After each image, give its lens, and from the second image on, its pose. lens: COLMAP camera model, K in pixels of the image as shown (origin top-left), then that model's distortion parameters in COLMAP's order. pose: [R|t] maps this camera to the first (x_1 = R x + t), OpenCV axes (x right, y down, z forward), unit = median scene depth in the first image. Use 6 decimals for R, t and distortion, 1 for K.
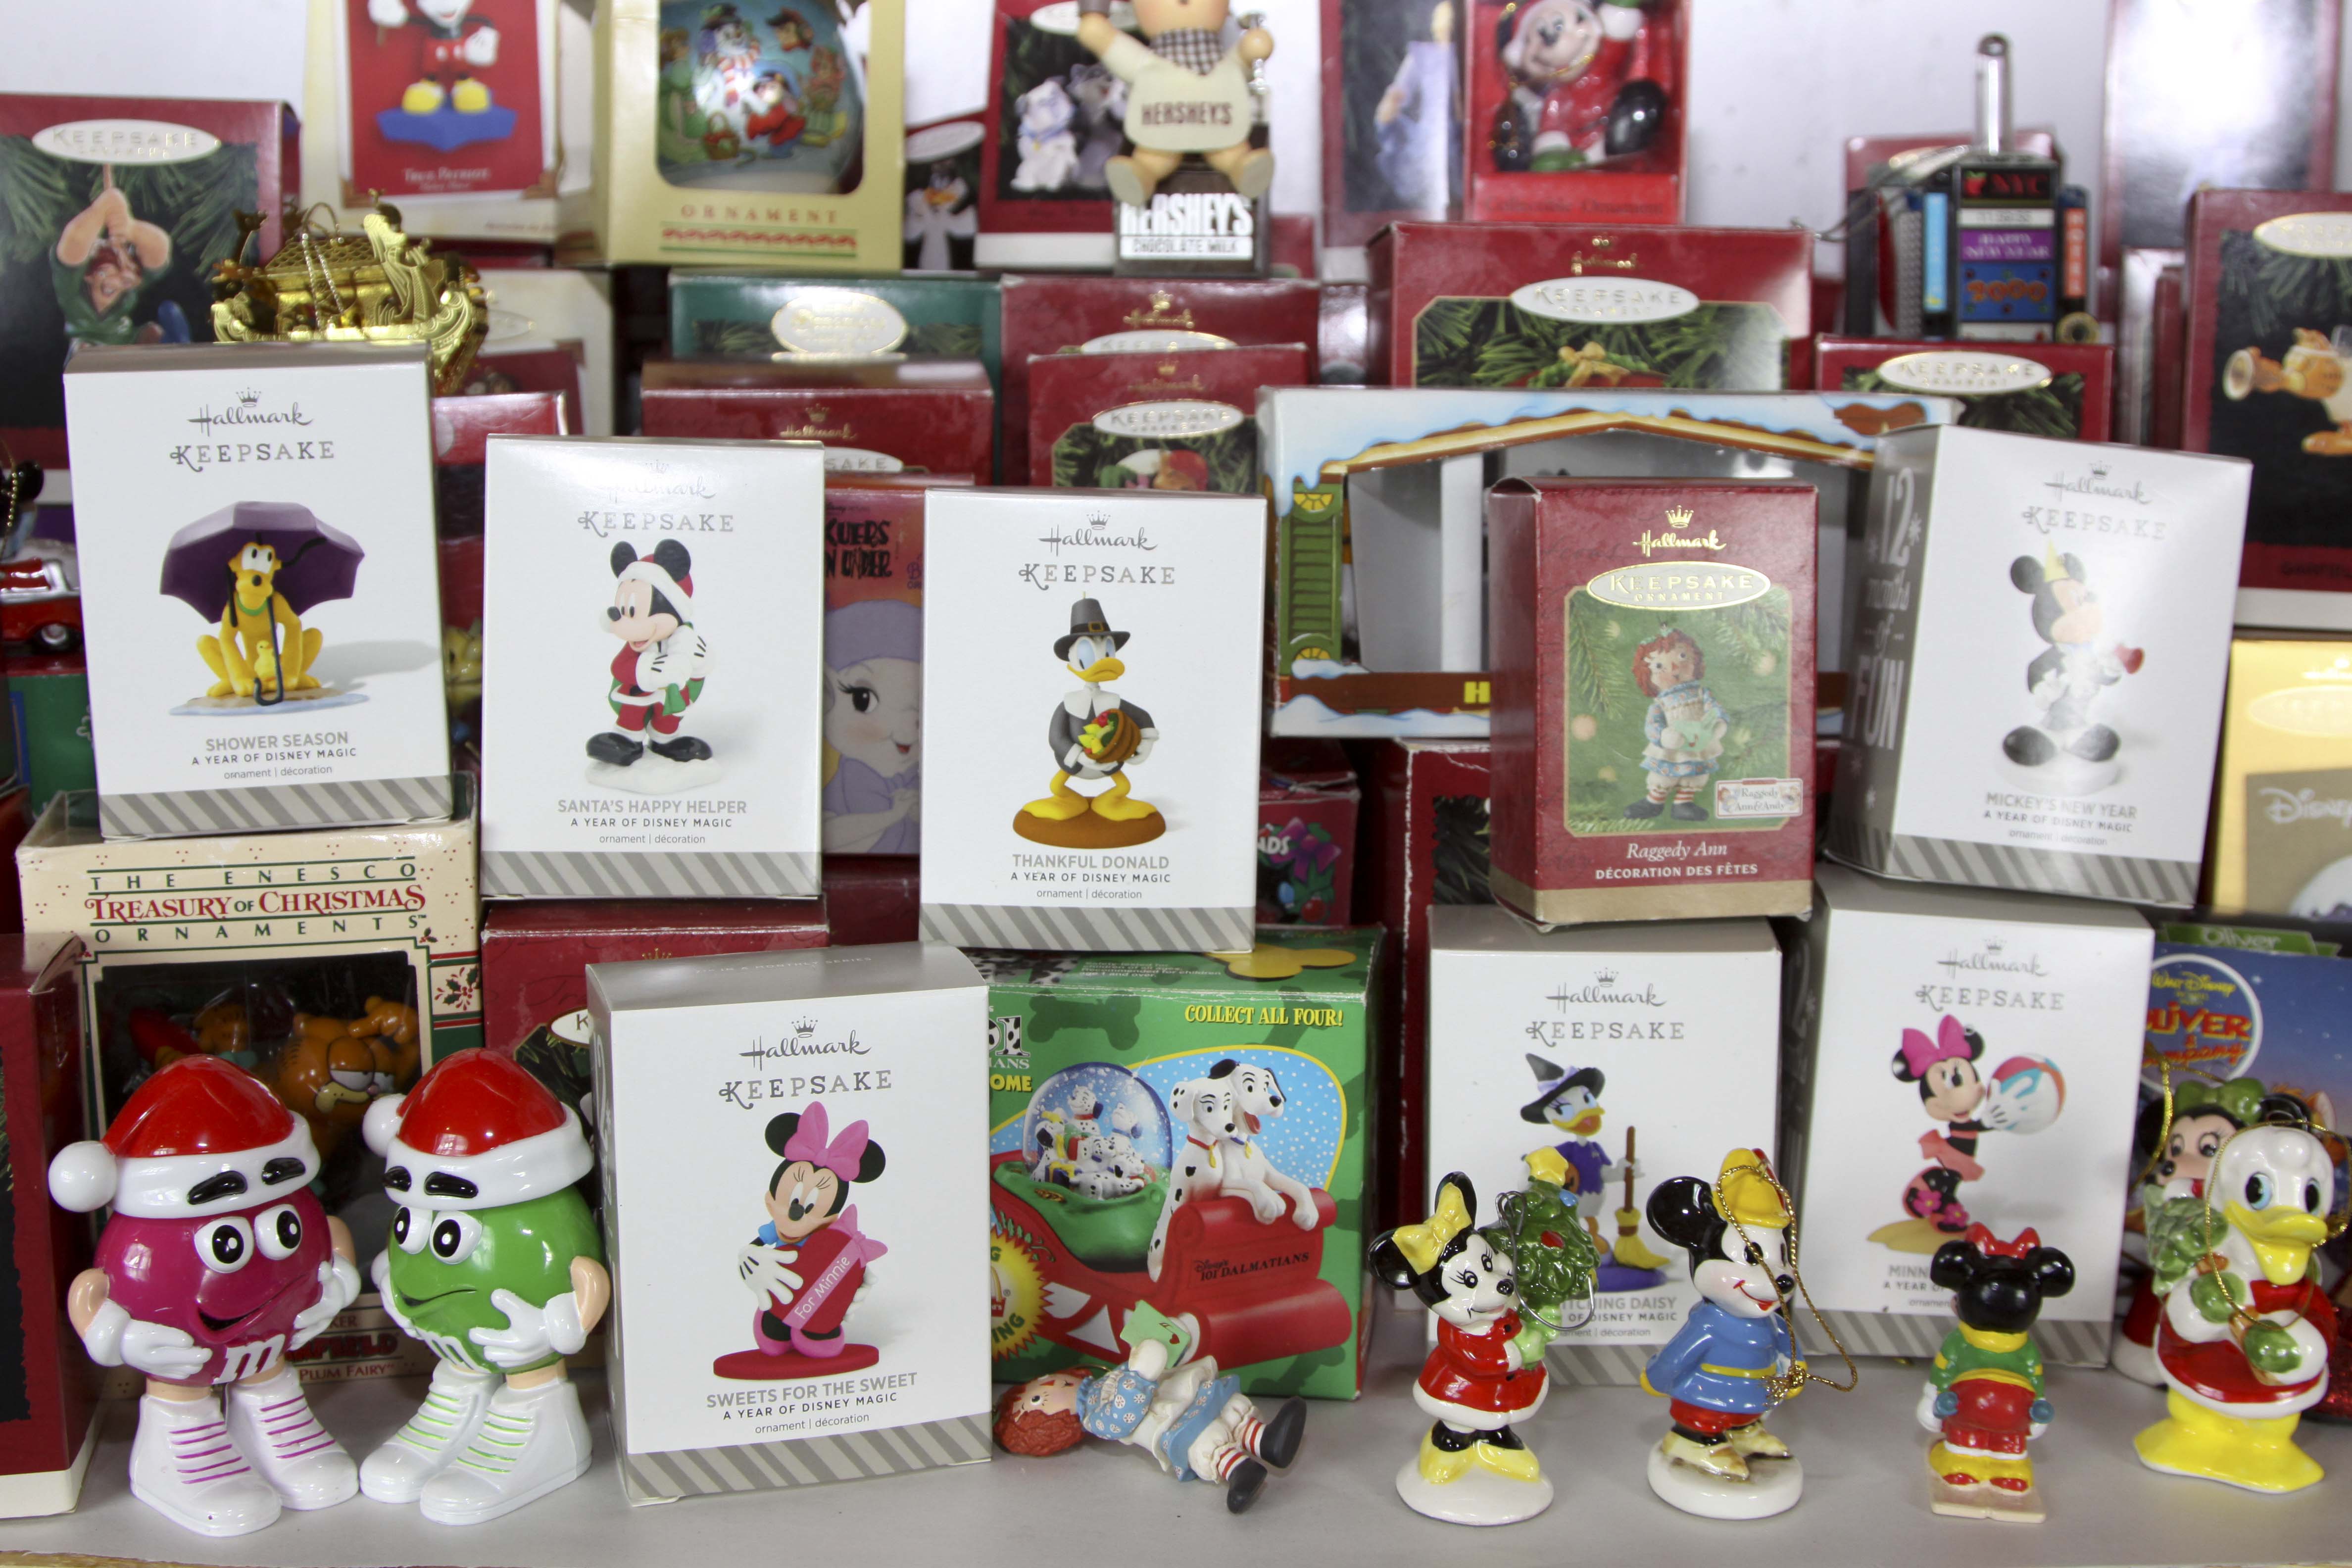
lens RADIAL K [[2452.2, 0, 1227.8], [0, 2452.2, 770.5], [0, 0, 1]] dist [-0.133605, 0.000000]
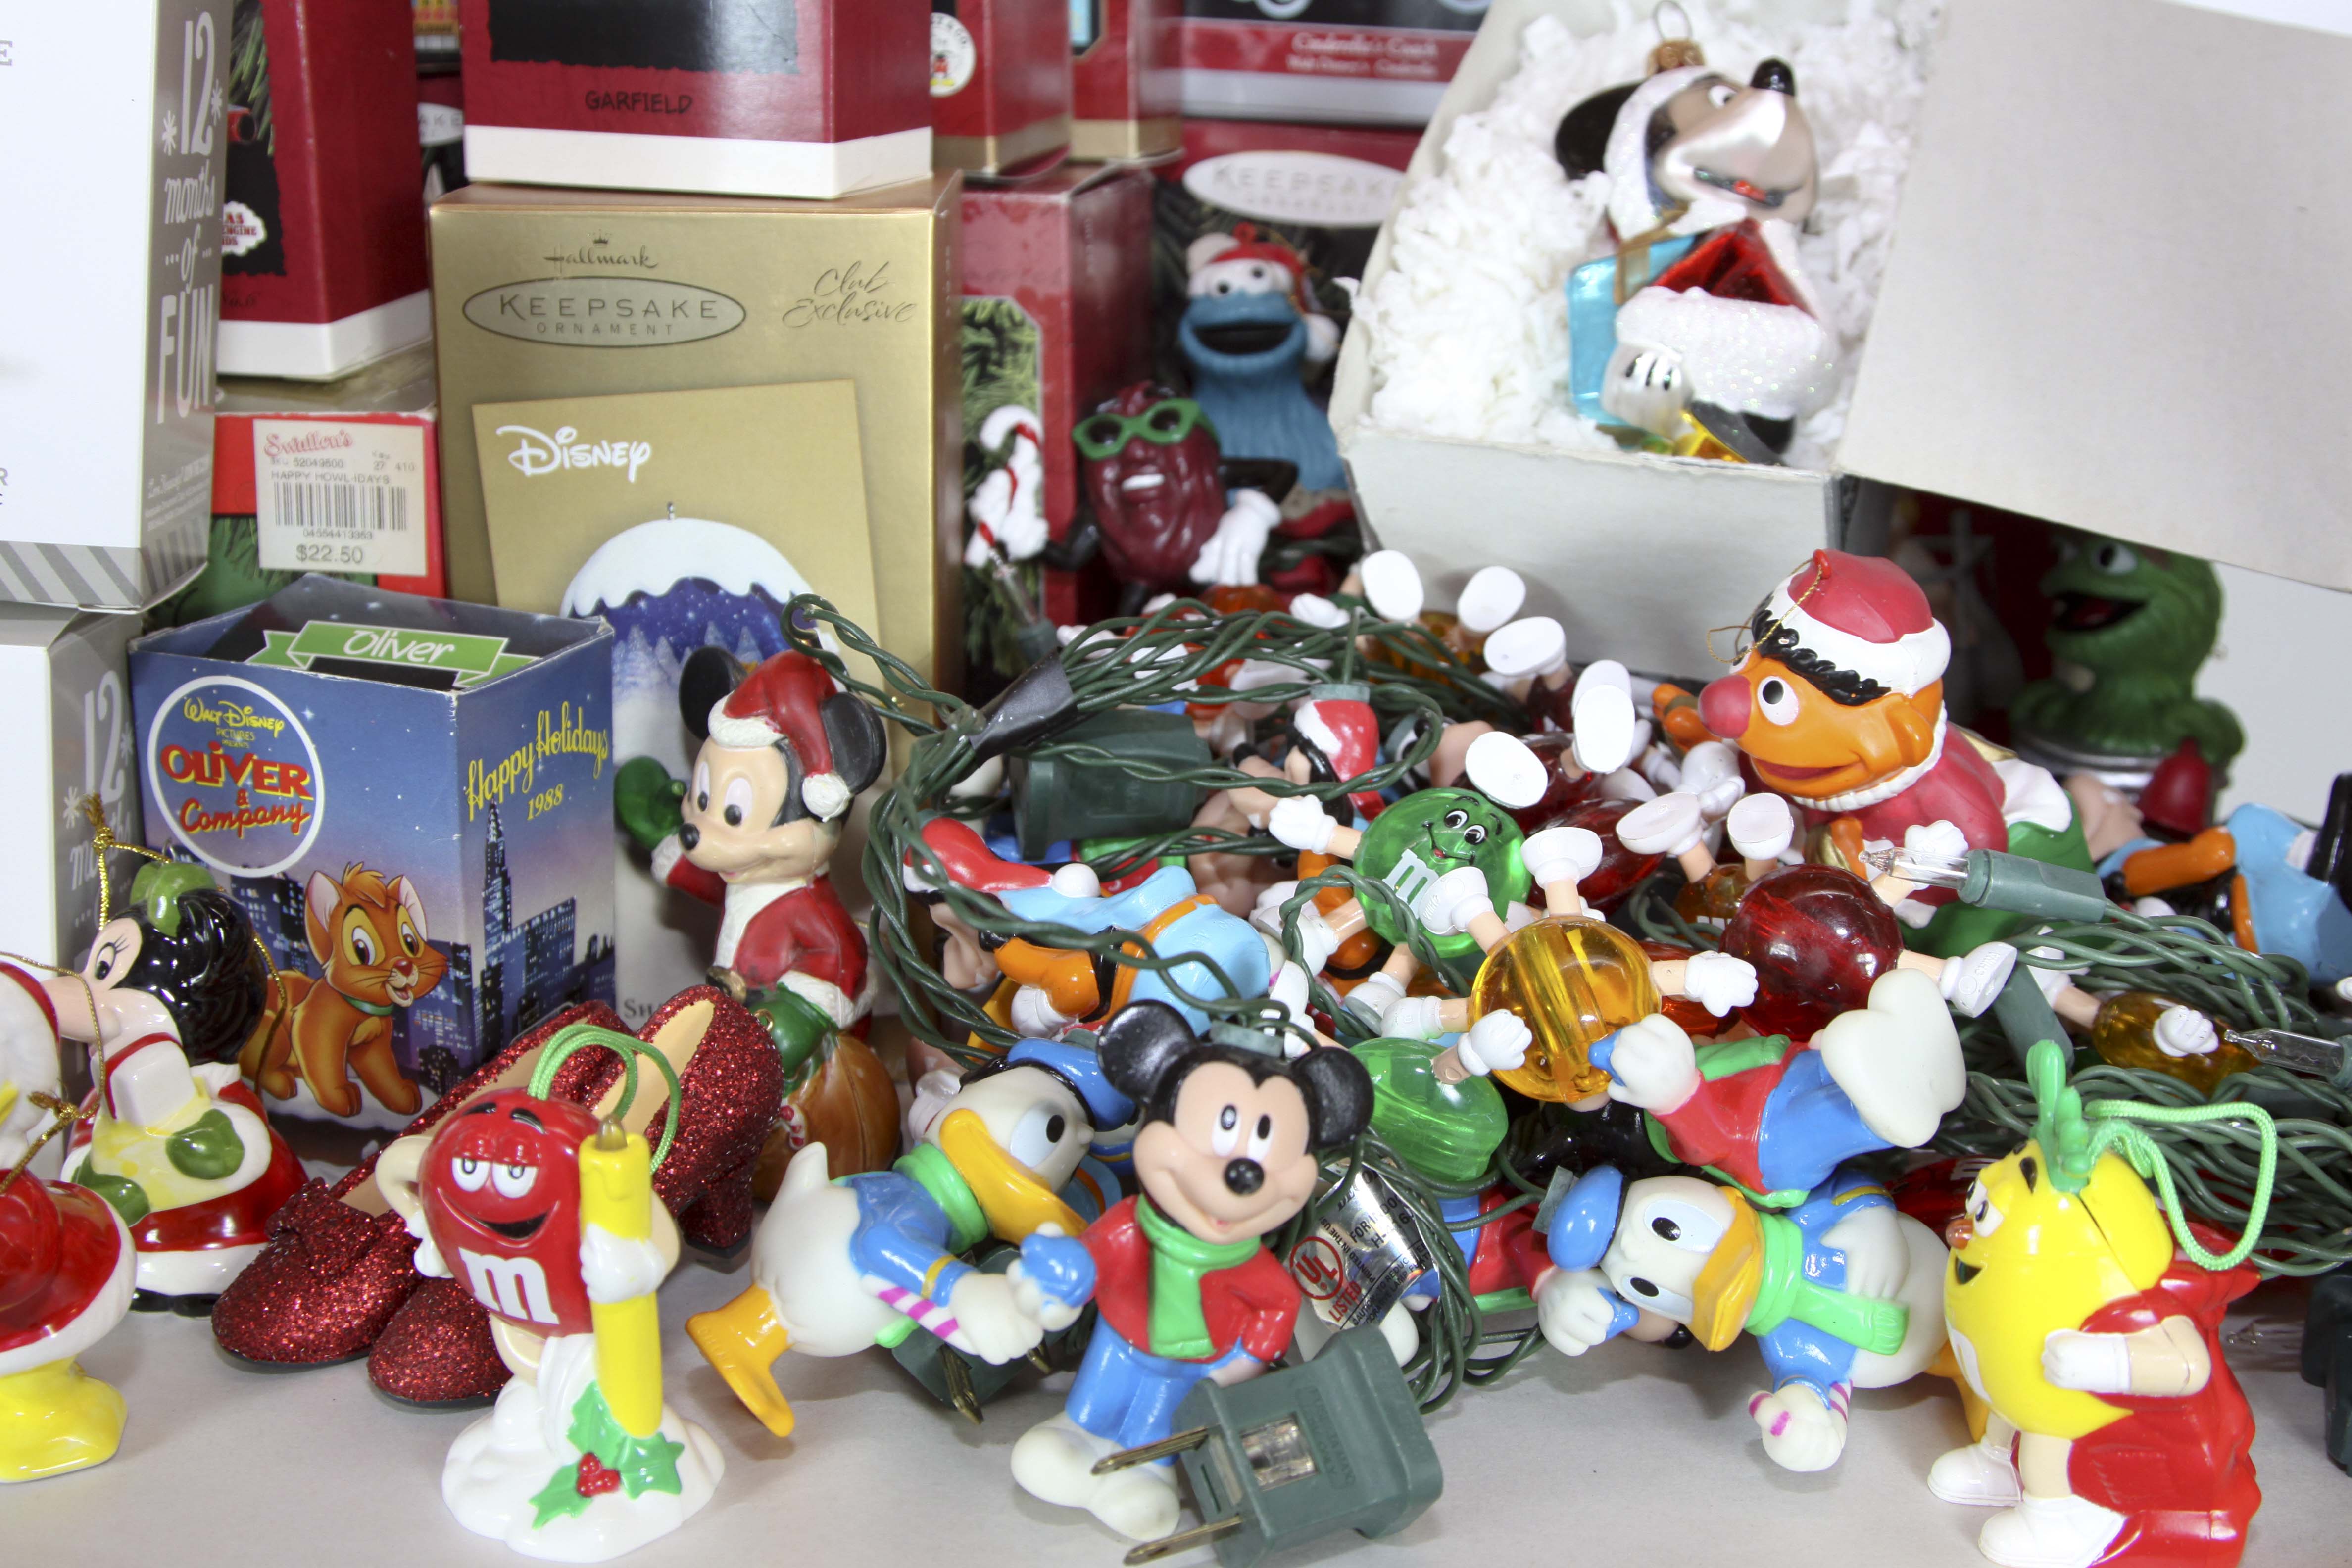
lens RADIAL K [[2797.9, 0, 1161.4], [0, 2797.9, 773.0], [0, 0, 1]] dist [-0.110099, 0.000000]
pose [[0.999361, -0.000741, 0.035741, 0.563814], [-0.004979, 0.987157, 0.159676, -0.021186], [-0.035401, -0.159752, 0.986522, 0.175411]]
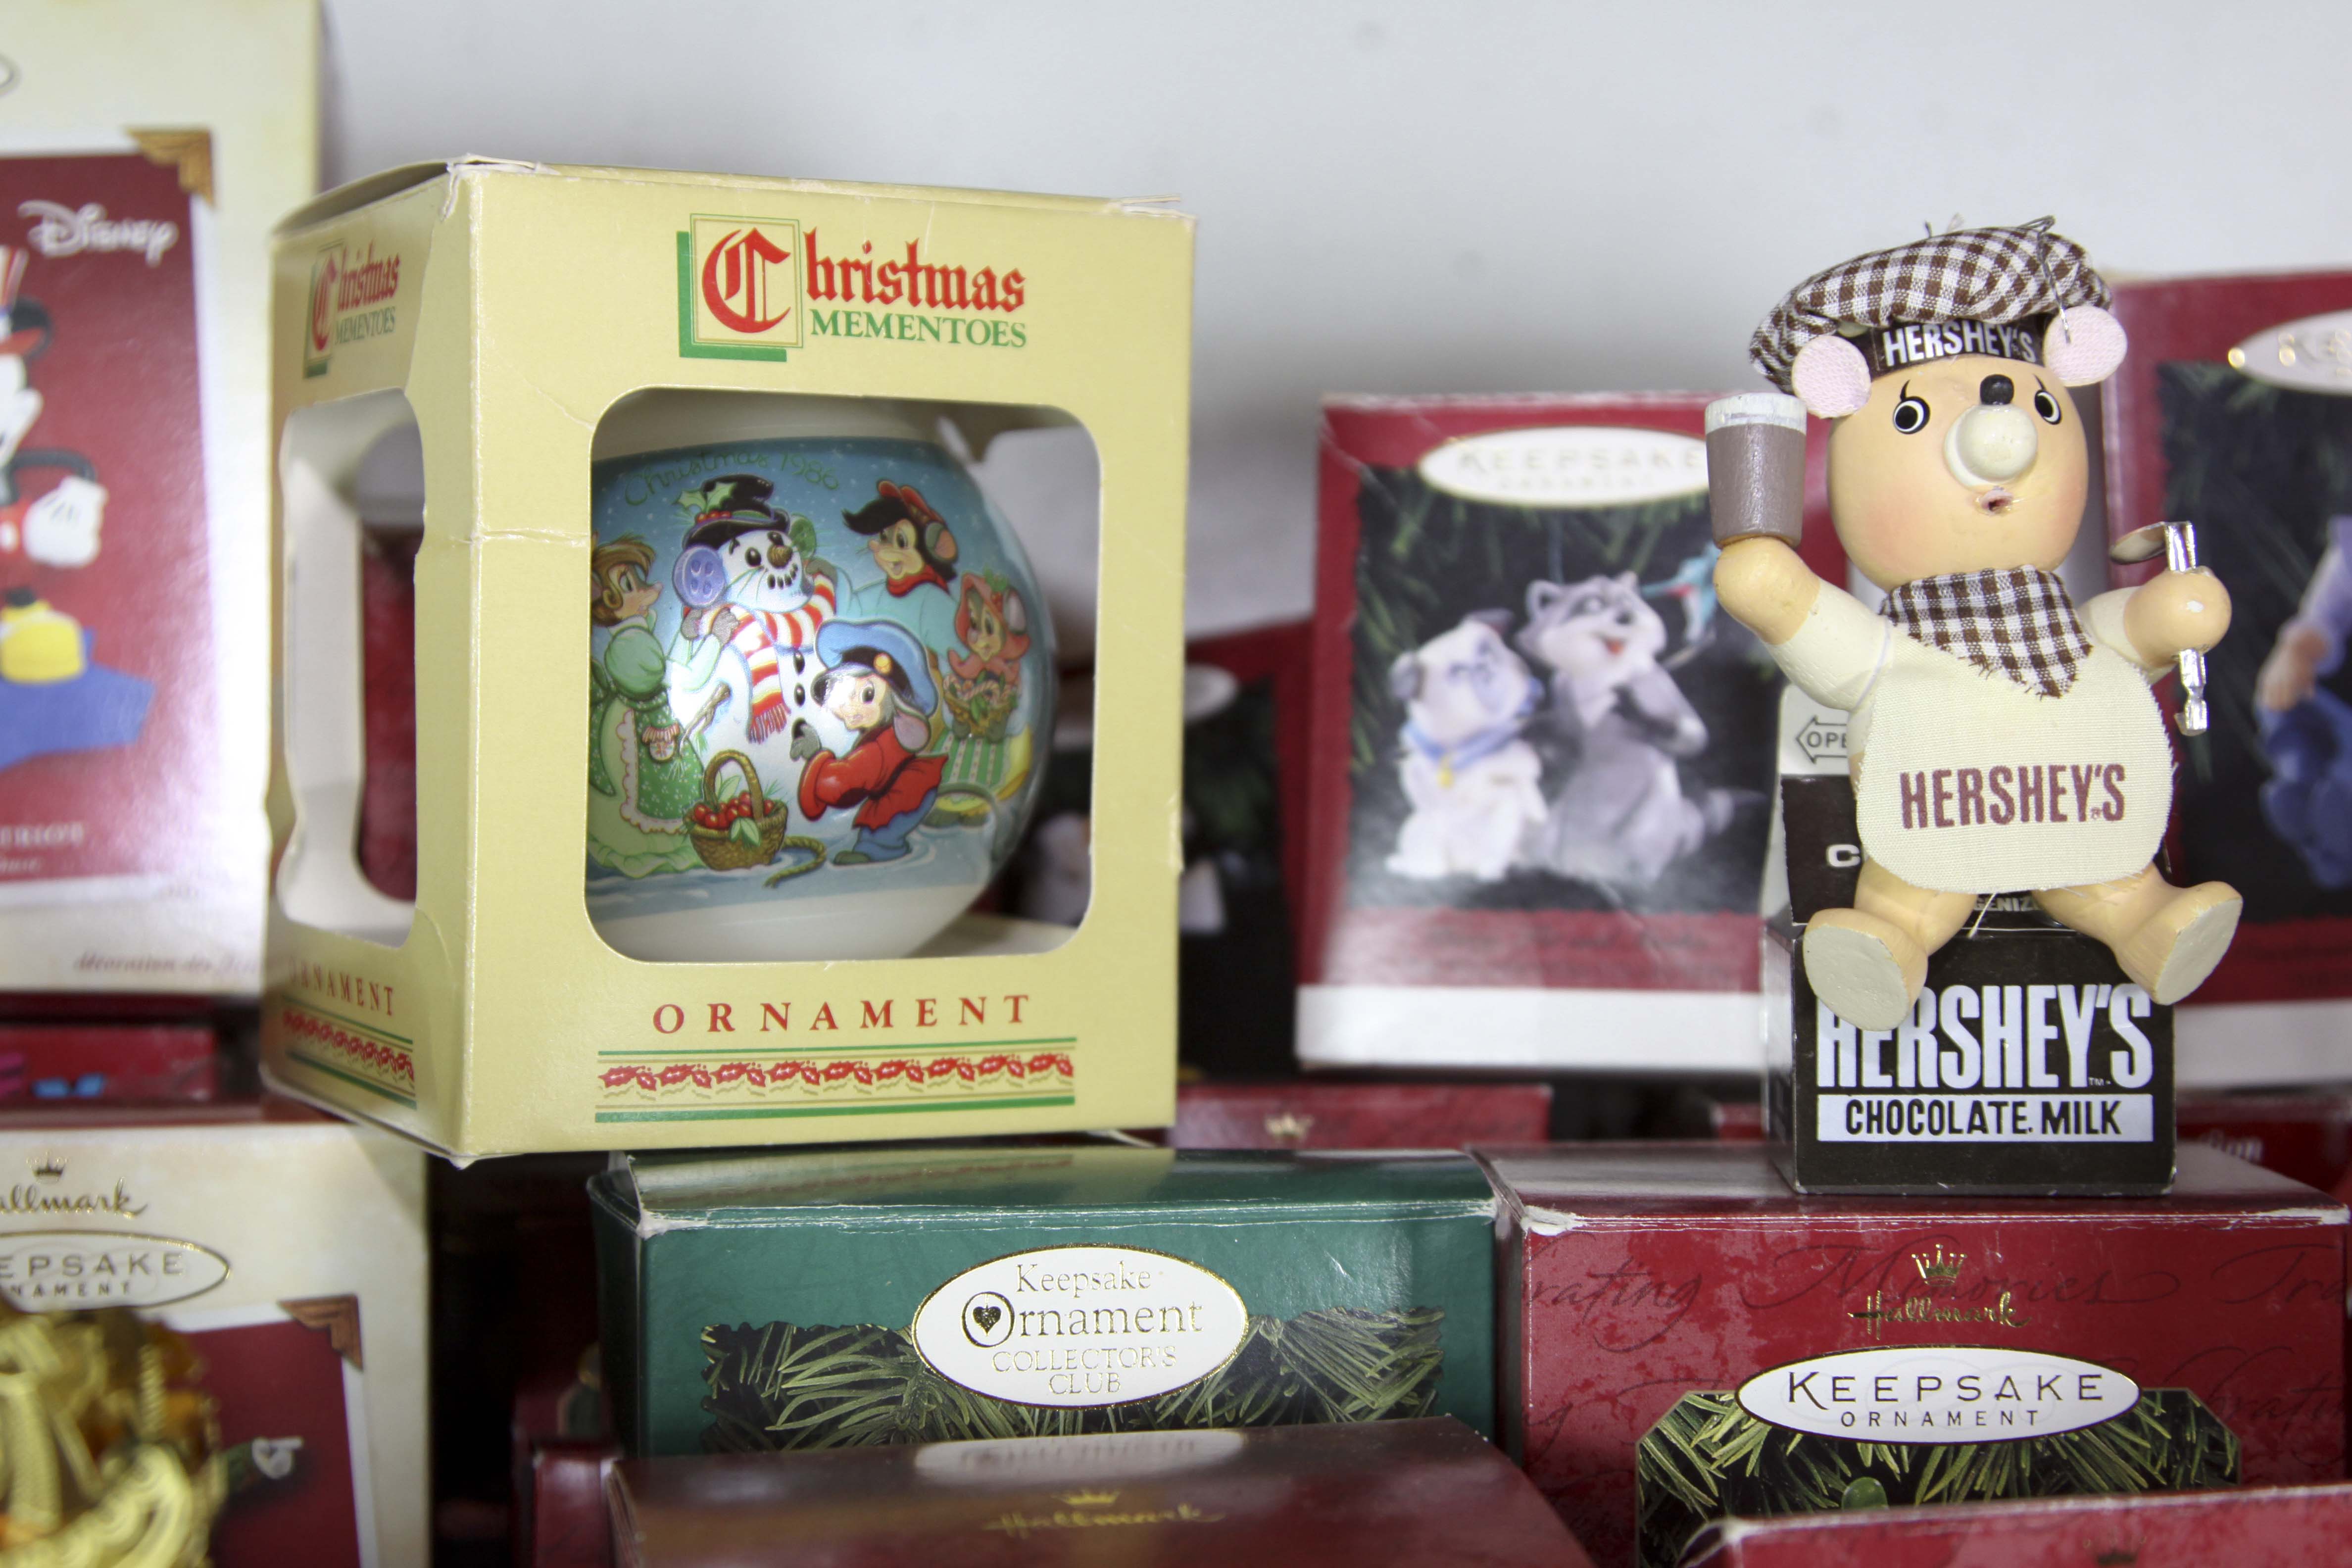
lens RADIAL K [[4094.8, 0, 1268.4], [0, 4094.8, 787.1], [0, 0, 1]] dist [-0.023468, 0.000000]
pose [[0.998922, -0.018035, 0.042771, -0.180289], [0.024254, 0.988439, -0.149663, -0.195465], [-0.039577, 0.150539, 0.987811, 0.398778]]
